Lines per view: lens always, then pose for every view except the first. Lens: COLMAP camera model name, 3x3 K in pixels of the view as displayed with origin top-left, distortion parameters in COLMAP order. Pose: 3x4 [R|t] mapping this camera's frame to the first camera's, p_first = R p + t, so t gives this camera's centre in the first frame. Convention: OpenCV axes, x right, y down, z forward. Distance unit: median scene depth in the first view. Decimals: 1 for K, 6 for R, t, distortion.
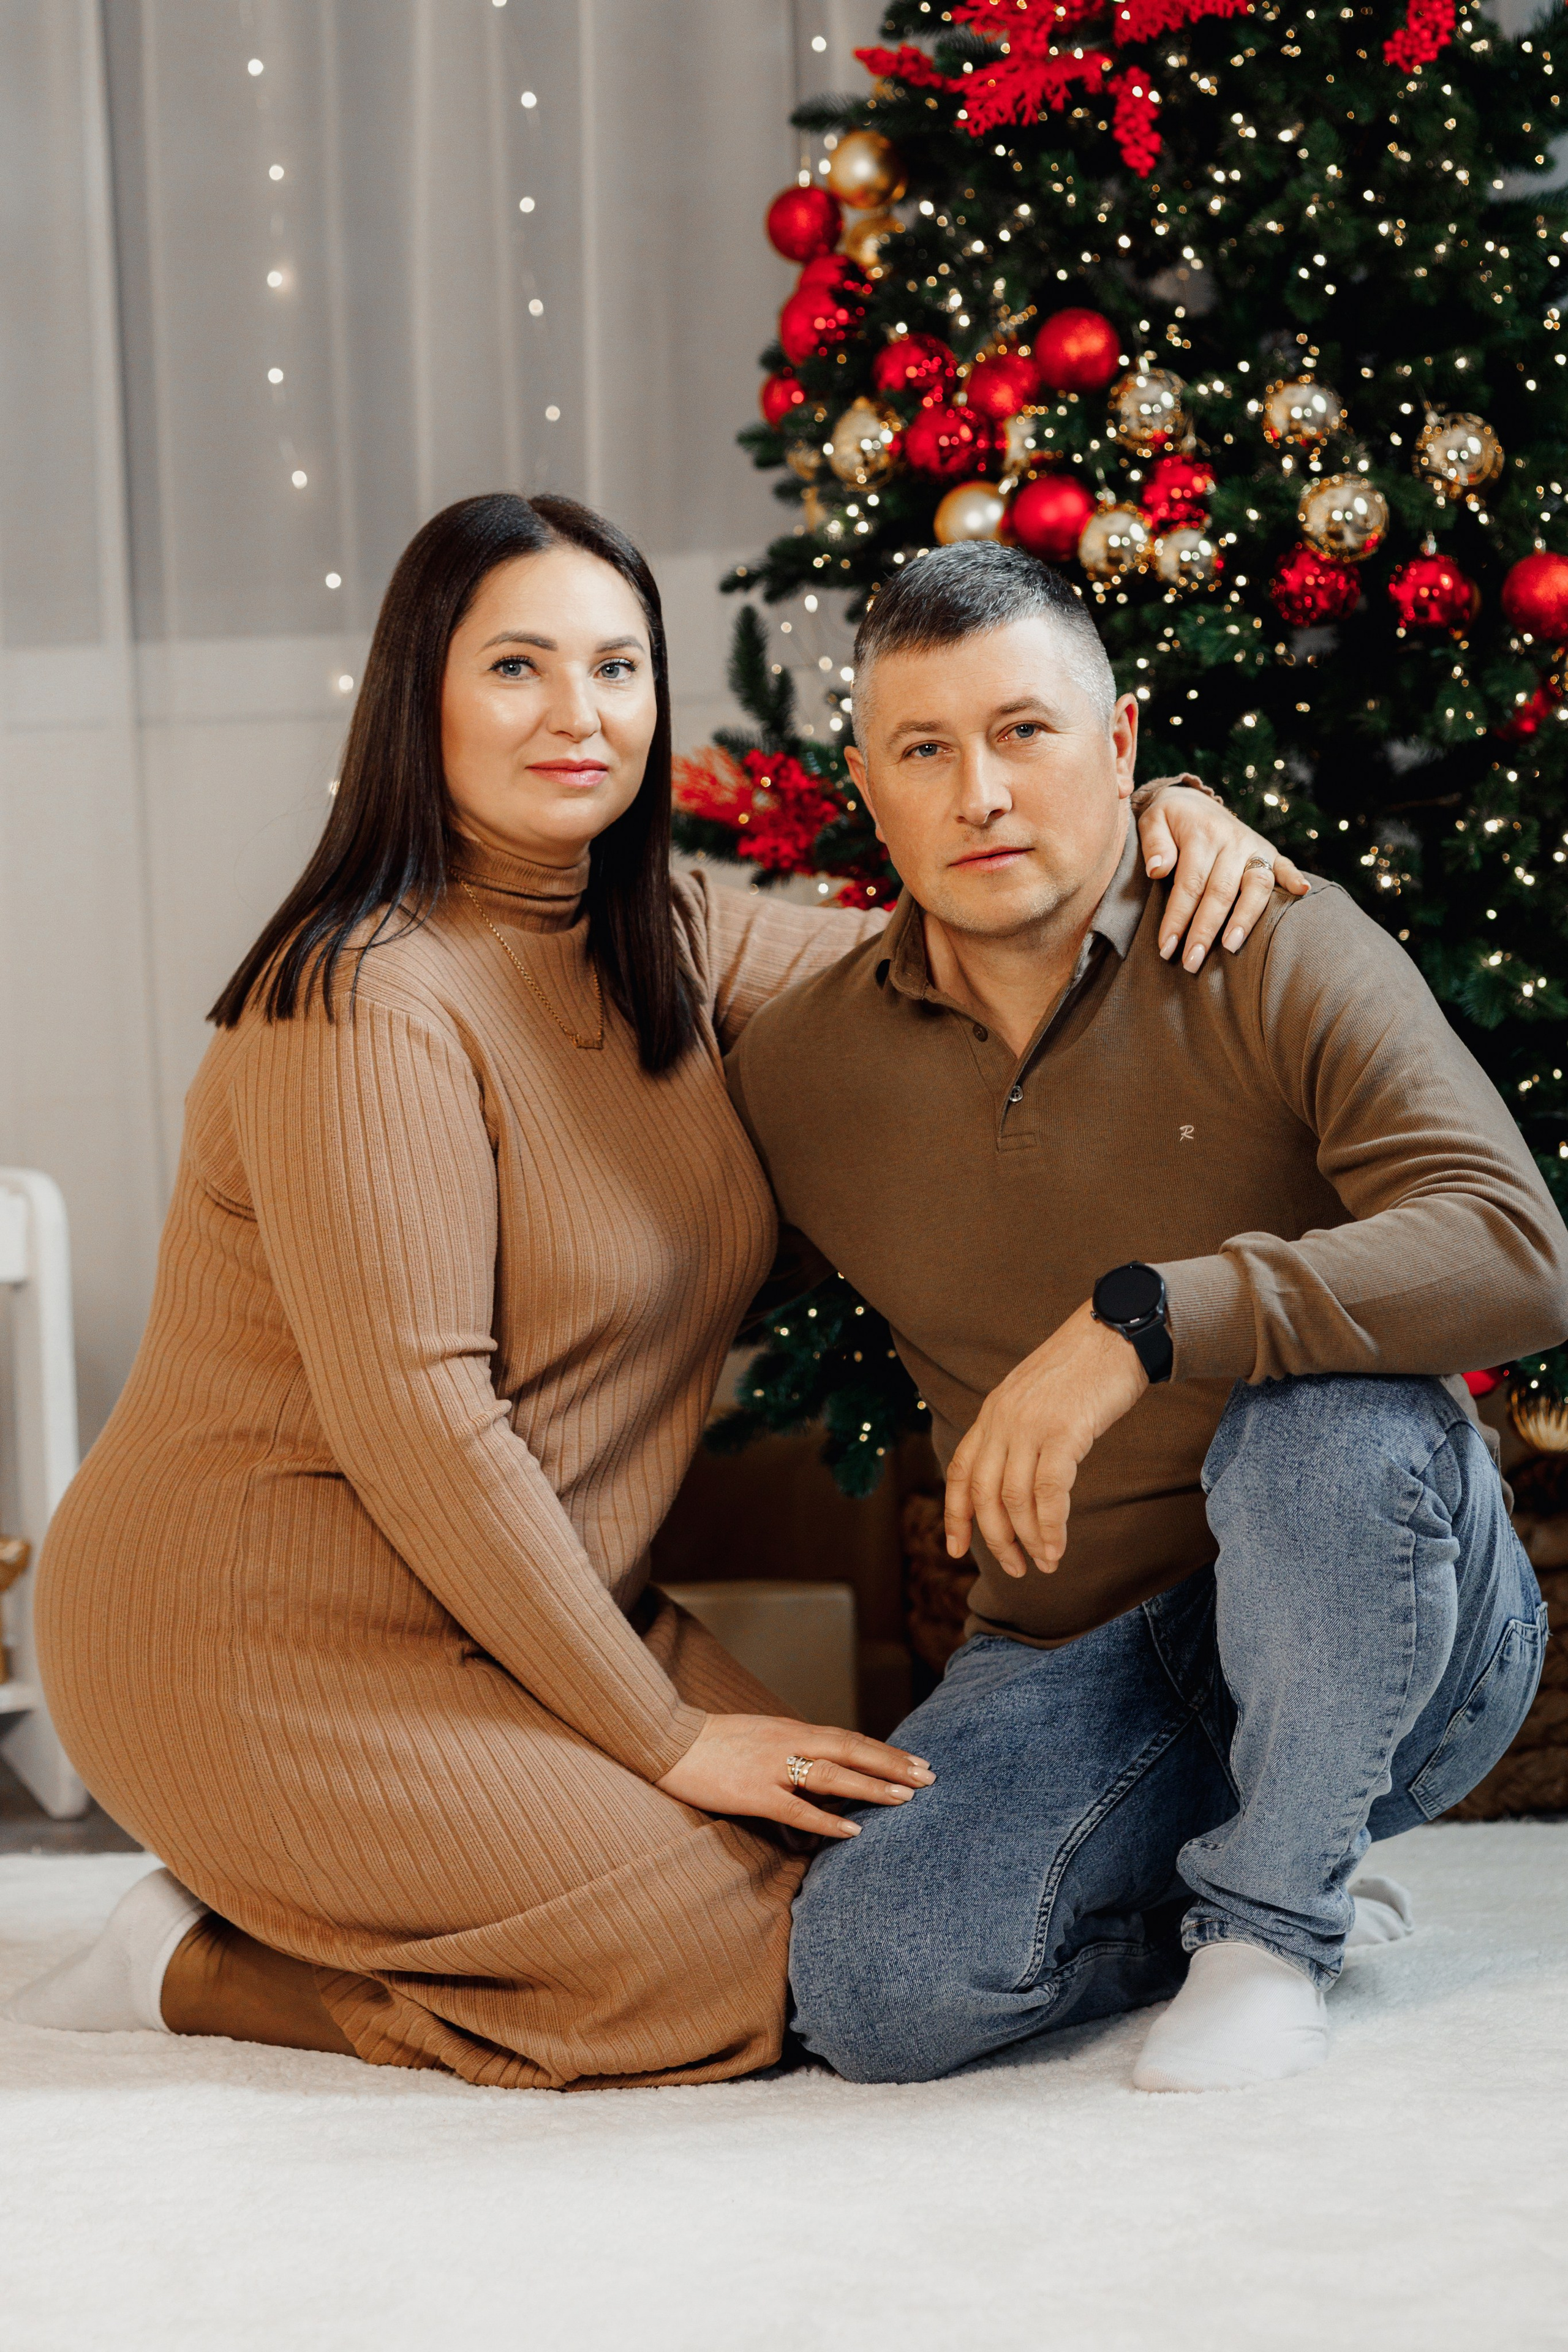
lens RADIAL K [[5782.5, 0, 782.0], [0, 5782.5, 1118.6], [0, 0, 1]] dist [-0.001377, -0.309664]
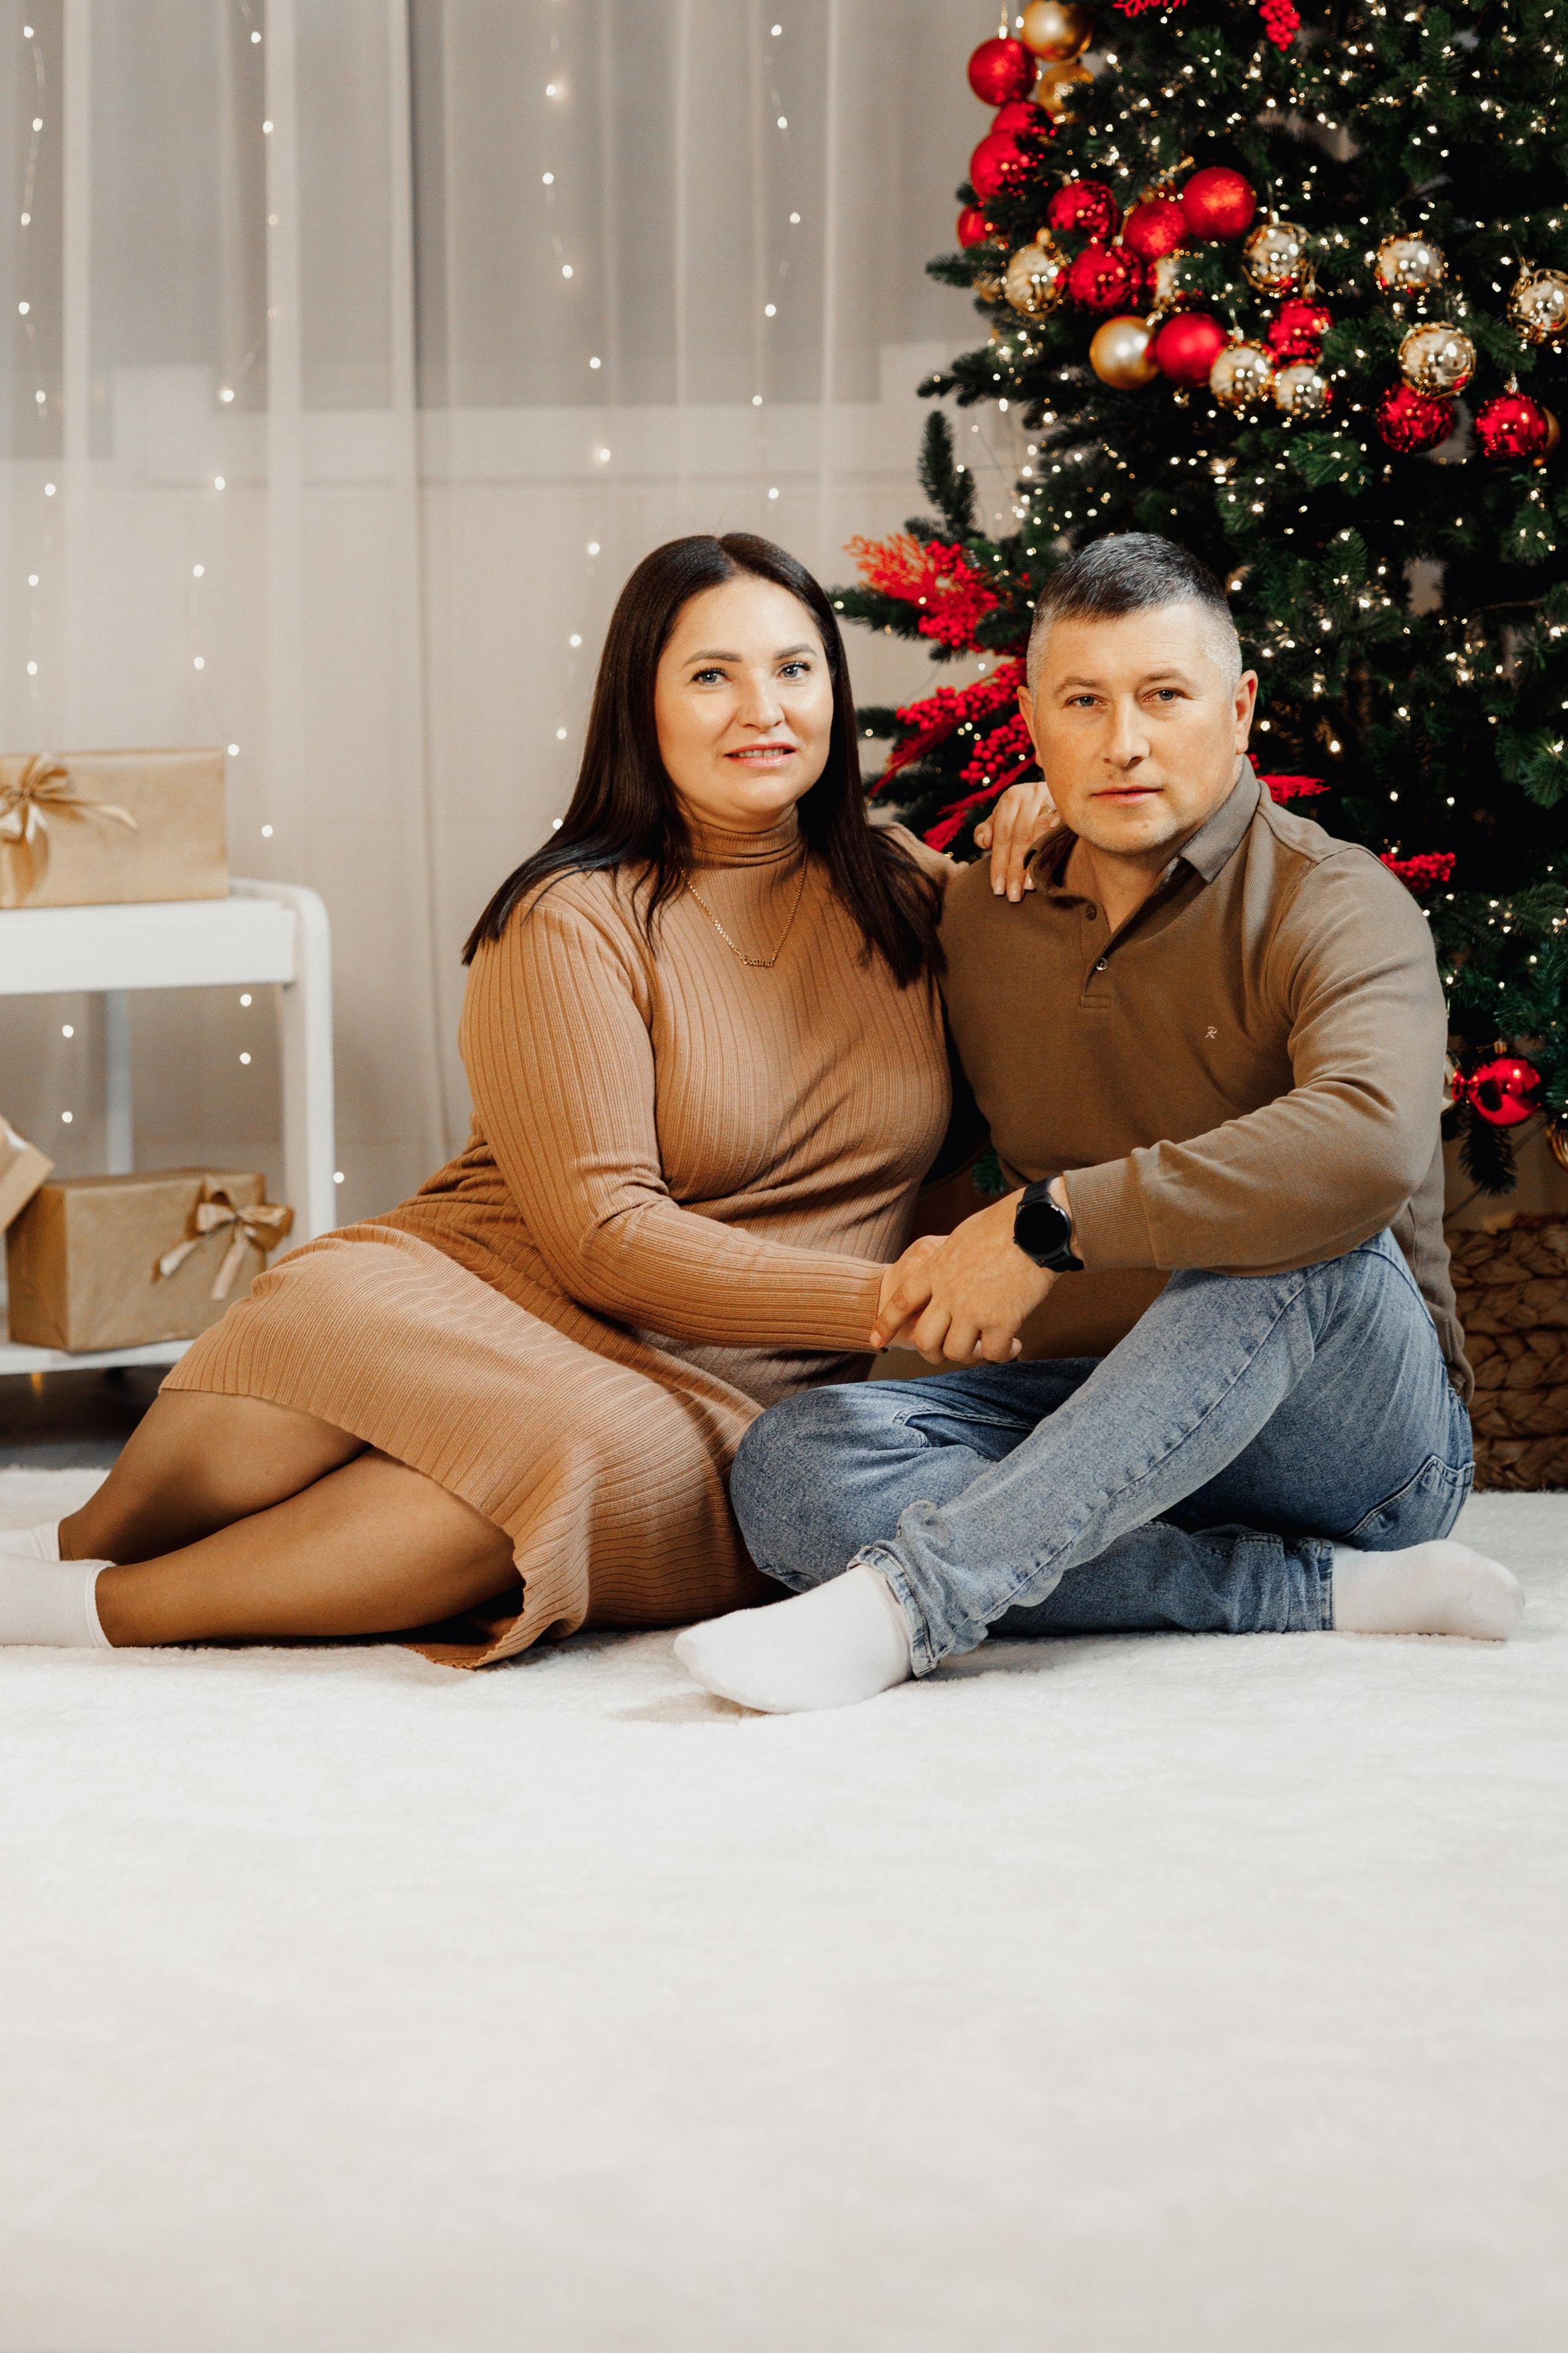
lens RADIAL K [[5784.5, 0, 782.0], [0, 5784.5, 1119.0], [0, 0, 1]] dist [-0.001377, -0.309664]
pose [[0.997666, 0.033467, -0.059512, 0.039117], [-0.030315, 0.998129, 0.053096, -0.009785], [0.061178, -0.051168, 0.996814, -0.158403]]
